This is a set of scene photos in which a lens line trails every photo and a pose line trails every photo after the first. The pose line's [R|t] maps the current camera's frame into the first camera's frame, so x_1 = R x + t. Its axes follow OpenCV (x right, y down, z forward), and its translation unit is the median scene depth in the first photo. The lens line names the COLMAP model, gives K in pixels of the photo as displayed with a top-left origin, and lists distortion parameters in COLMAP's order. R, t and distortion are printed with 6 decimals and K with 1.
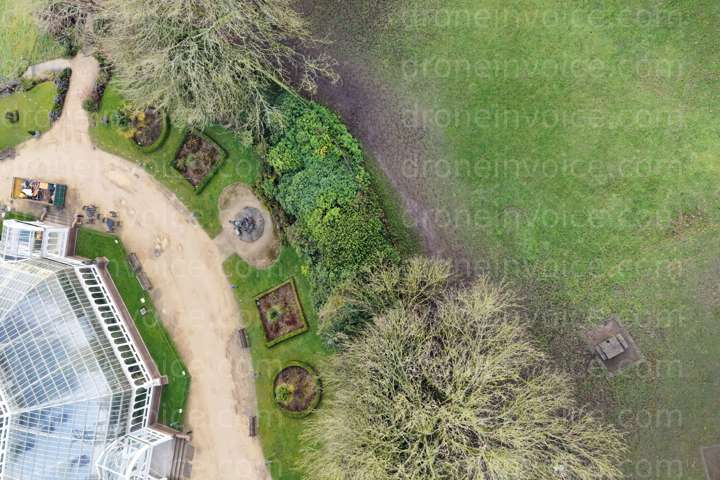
lens RADIAL K [[587.0, 0, 360.0], [0, 587.0, 240.0], [0, 0, 1]] dist [-0.002418, 0.012241]
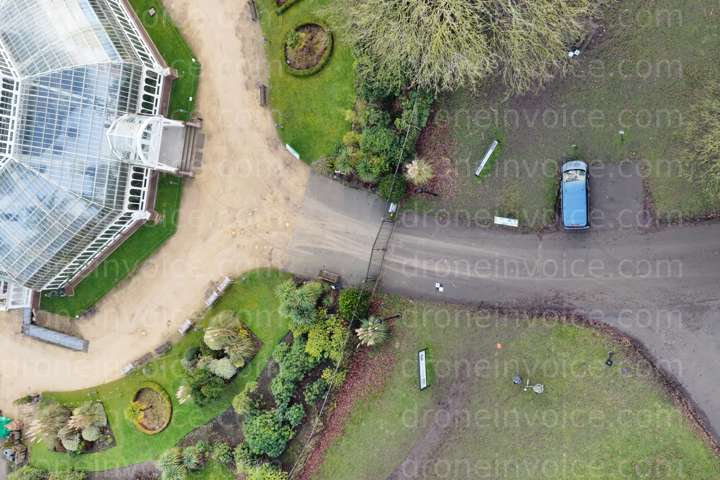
lens RADIAL K [[587.0, 0, 360.0], [0, 587.0, 240.0], [0, 0, 1]] dist [-0.002418, 0.012241]
pose [[0.999952, -0.008875, -0.004129, -0.017005], [0.008871, 0.999960, -0.000988, 0.546203], [0.004137, 0.000951, 0.999991, 0.006211]]
